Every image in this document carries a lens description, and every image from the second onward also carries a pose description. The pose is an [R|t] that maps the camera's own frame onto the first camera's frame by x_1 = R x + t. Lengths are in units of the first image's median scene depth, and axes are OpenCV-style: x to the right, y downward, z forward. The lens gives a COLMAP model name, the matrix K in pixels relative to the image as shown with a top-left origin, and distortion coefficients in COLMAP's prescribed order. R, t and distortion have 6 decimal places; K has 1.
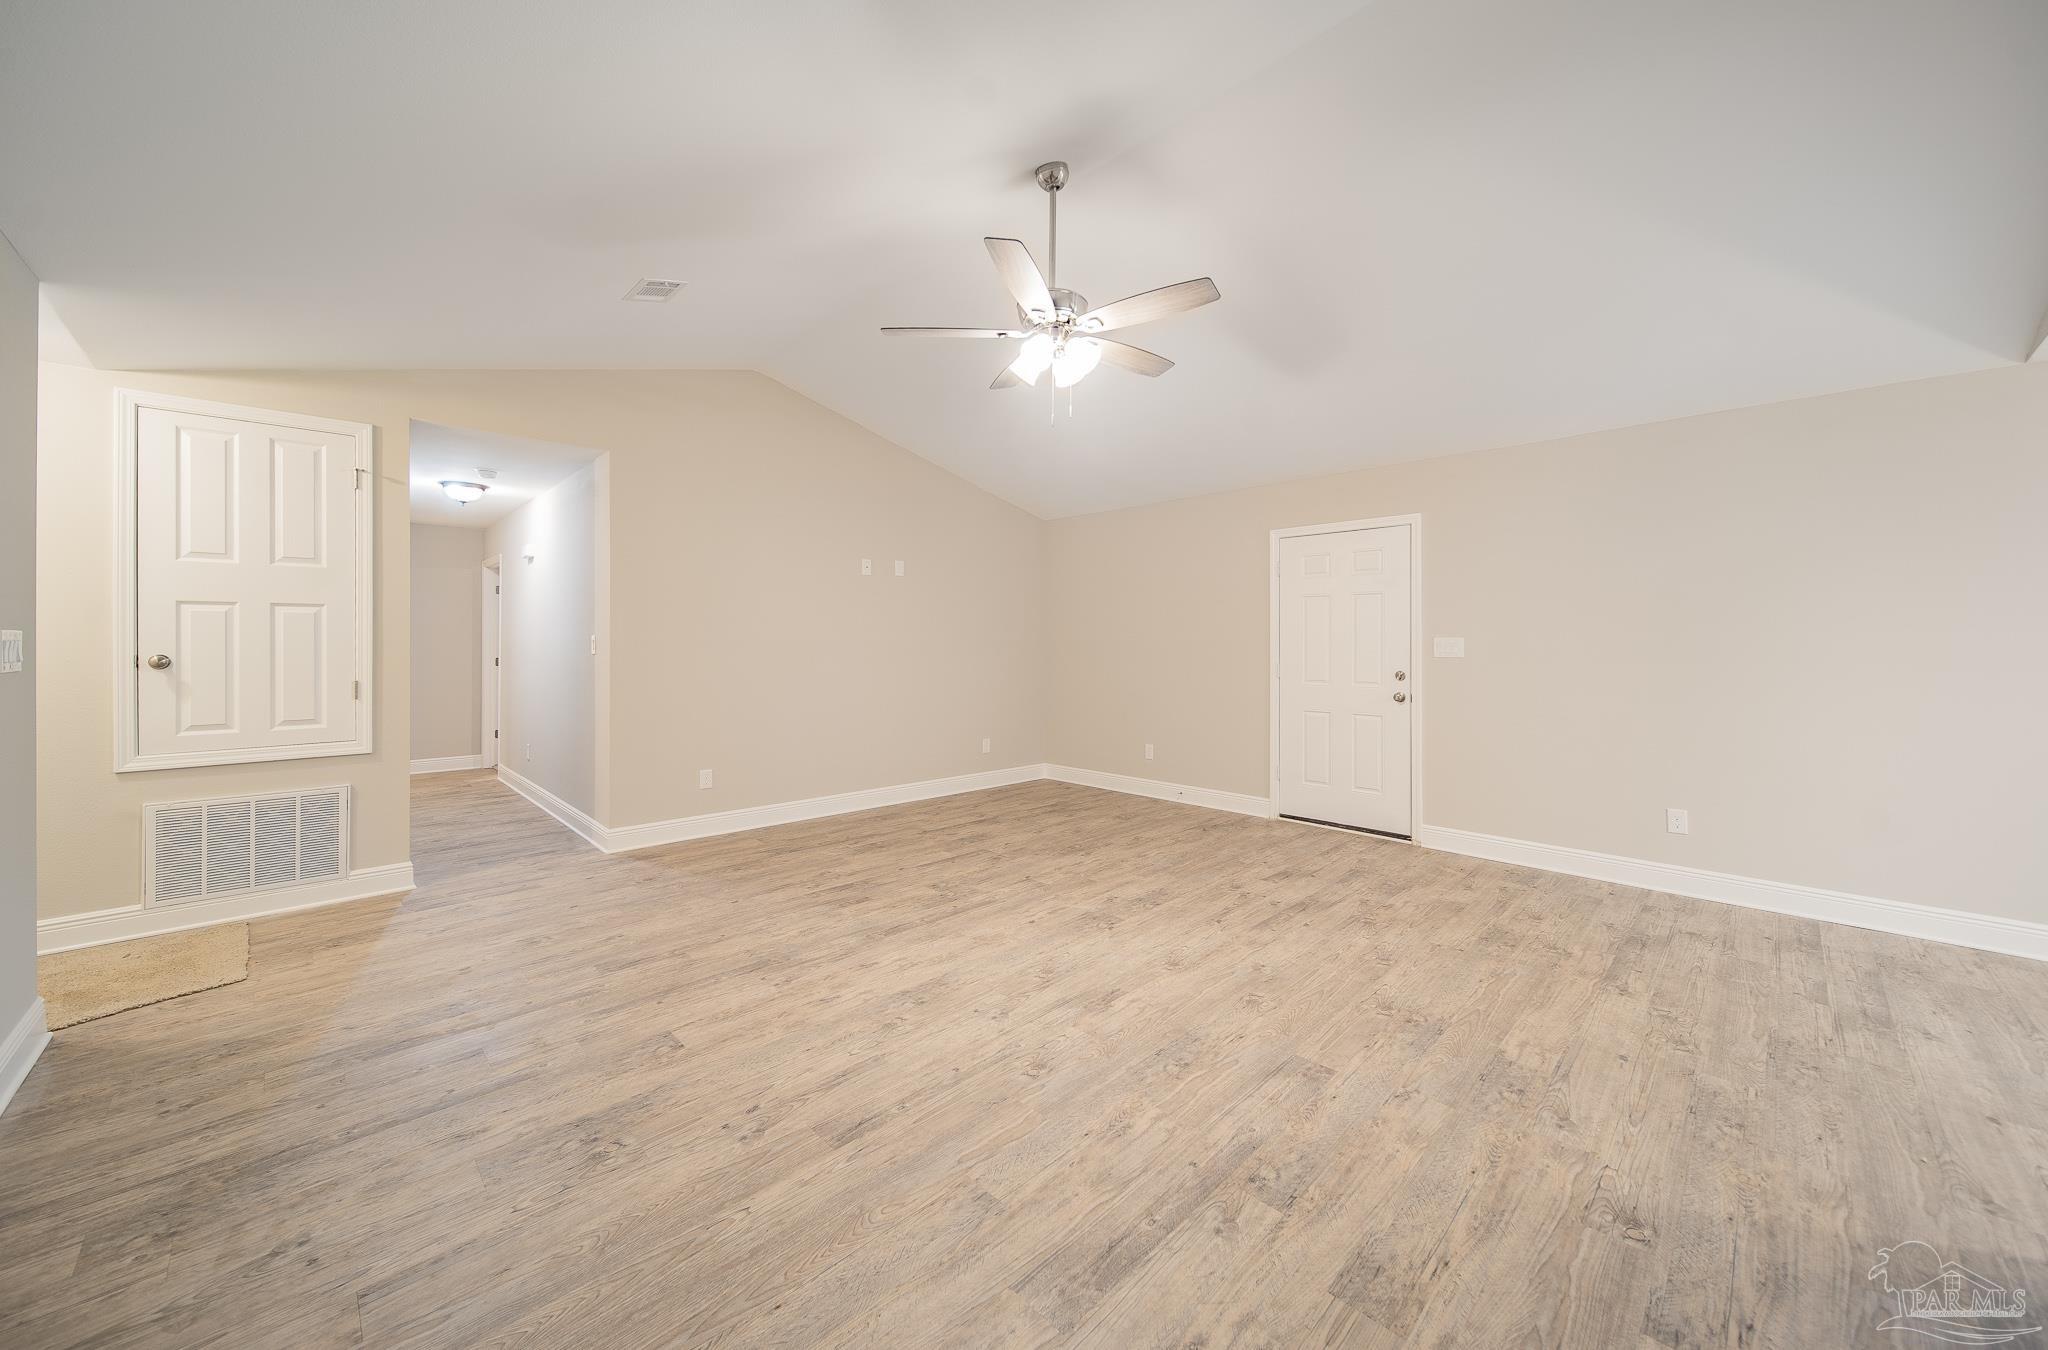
lens RADIAL K [[748.9, 0, 1039.3], [0, 748.9, 640.5], [0, 0, 1]] dist [0.000958, -0.001533]
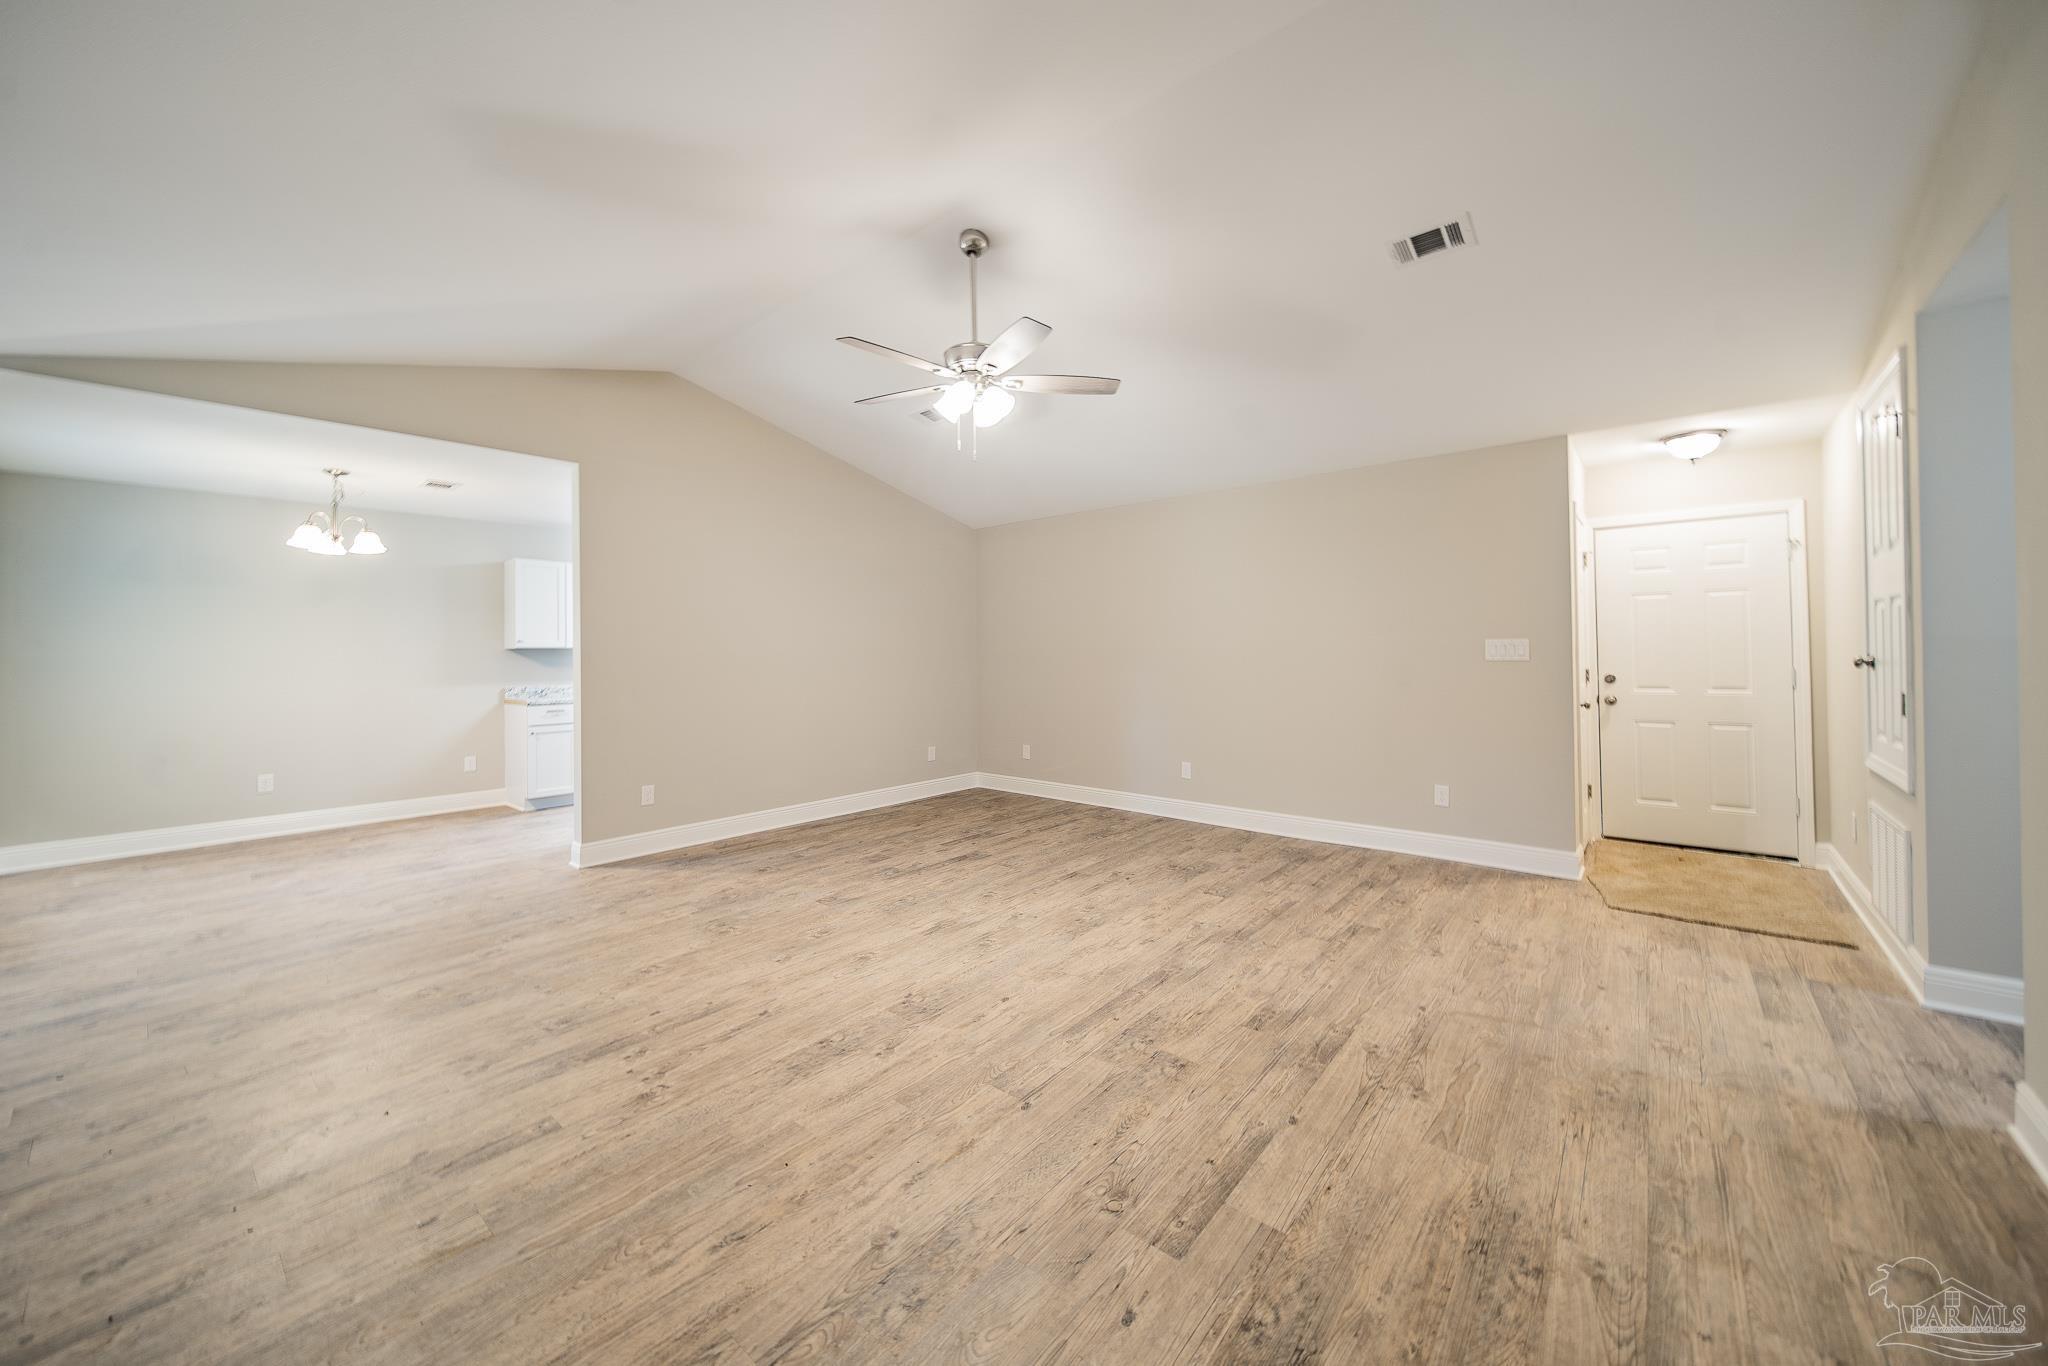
lens RADIAL K [[746.0, 0, 1033.1], [0, 746.0, 683.0], [0, 0, 1]] dist [-0.002004, -0.000463]
pose [[-0.996241, 0.012390, -0.085733, 0.029170], [0.008742, 0.999045, 0.042799, 0.004868], [0.086182, 0.041888, -0.995398, 2.129620]]
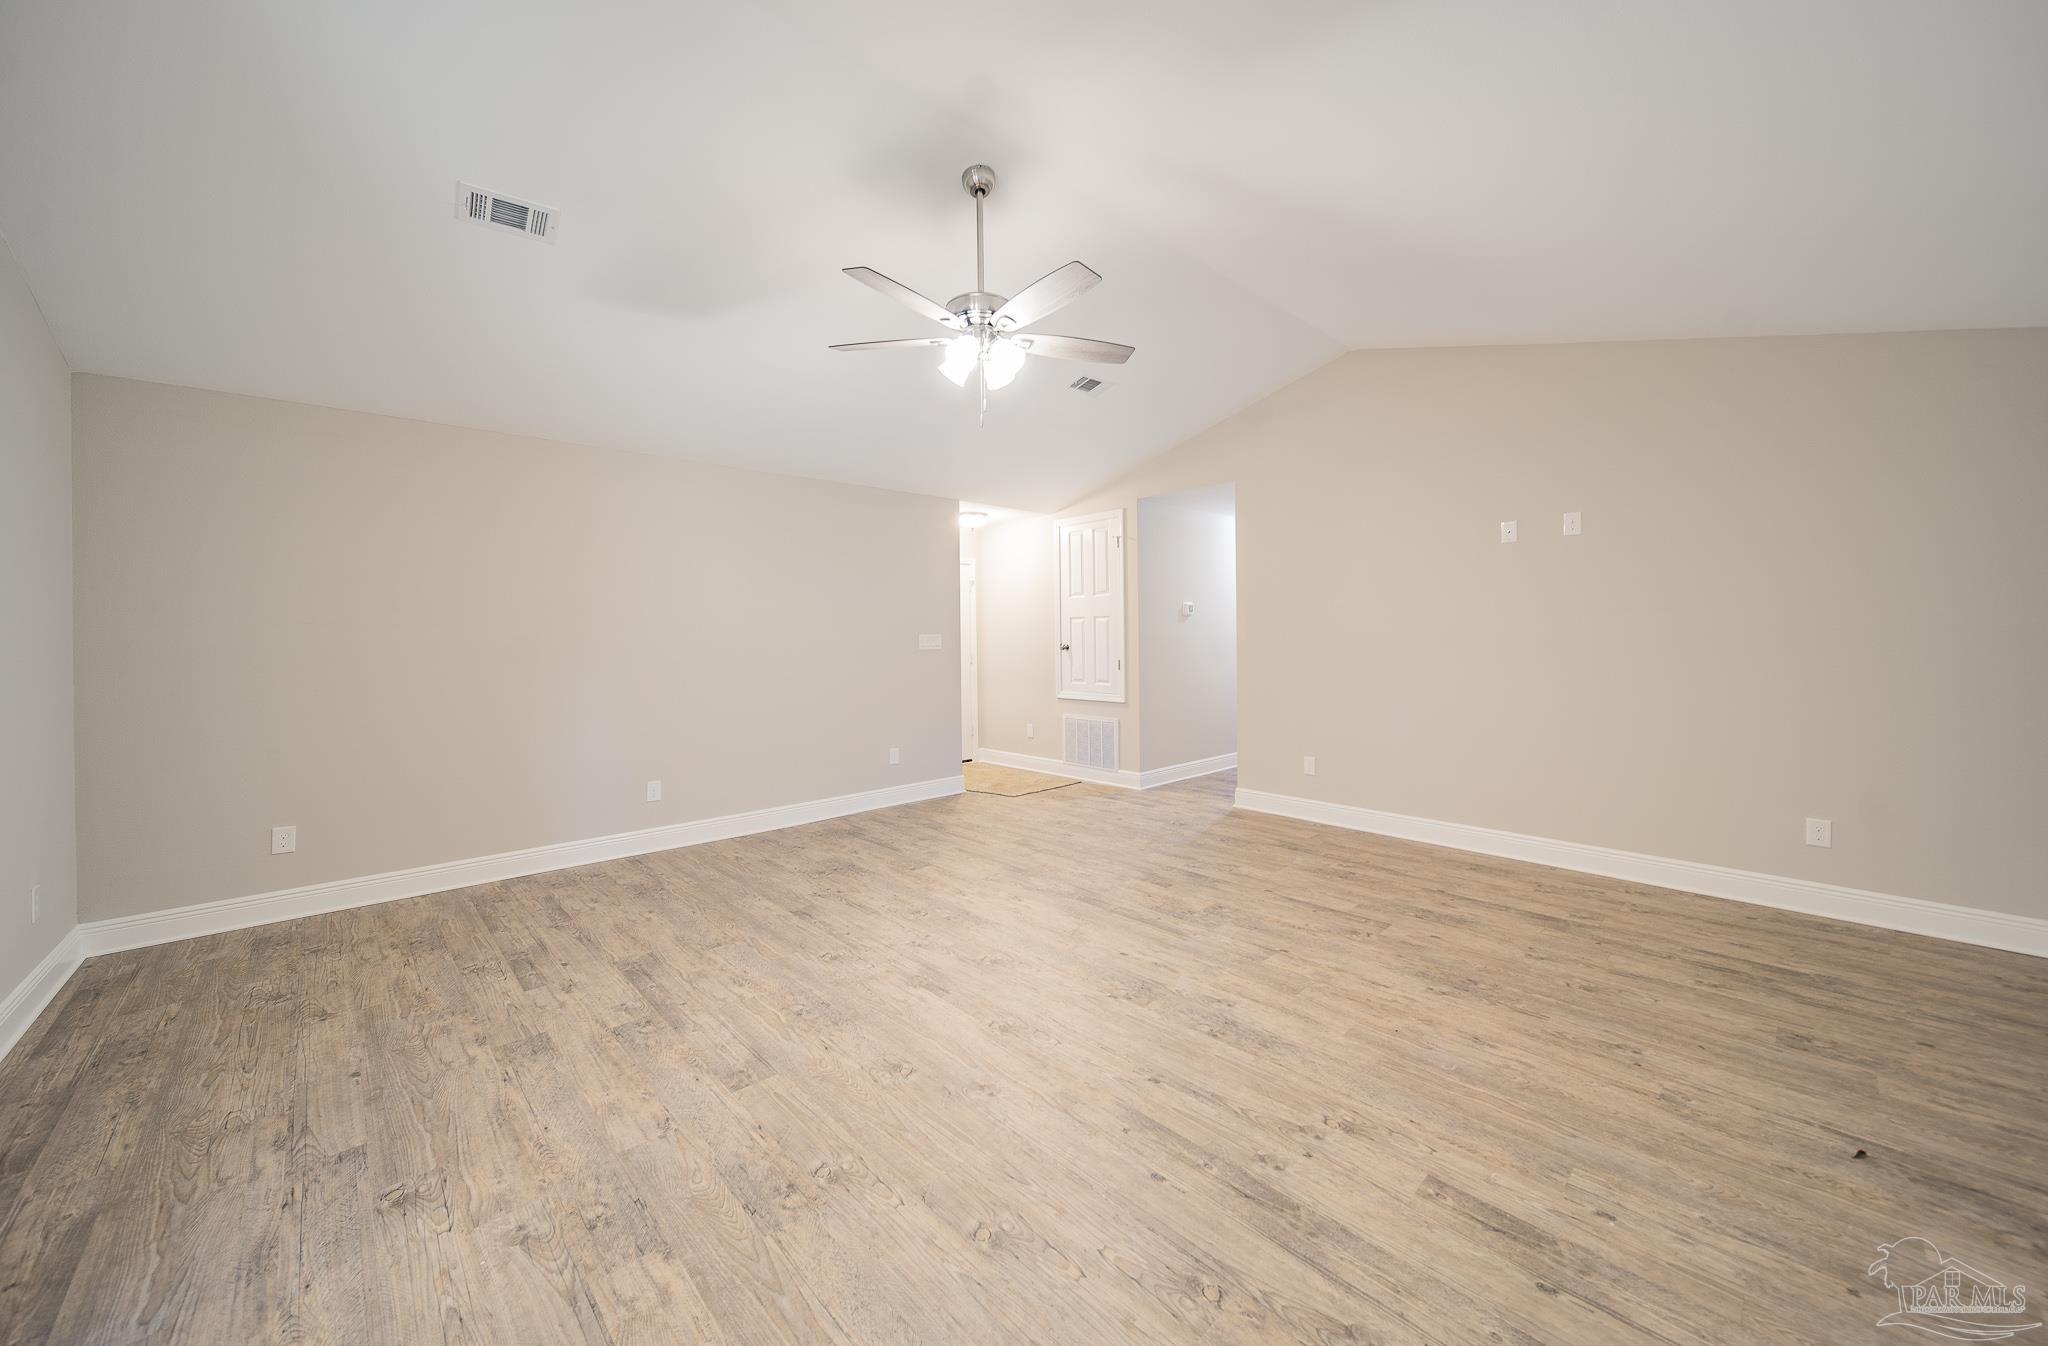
lens RADIAL K [[748.9, 0, 1039.3], [0, 748.9, 638.5], [0, 0, 1]] dist [0.000958, -0.001533]
pose [[-0.024722, 0.000679, -0.999694, 1.043382], [0.012751, 0.999919, 0.000364, 0.003406], [0.999613, -0.012738, -0.024729, 1.108146]]
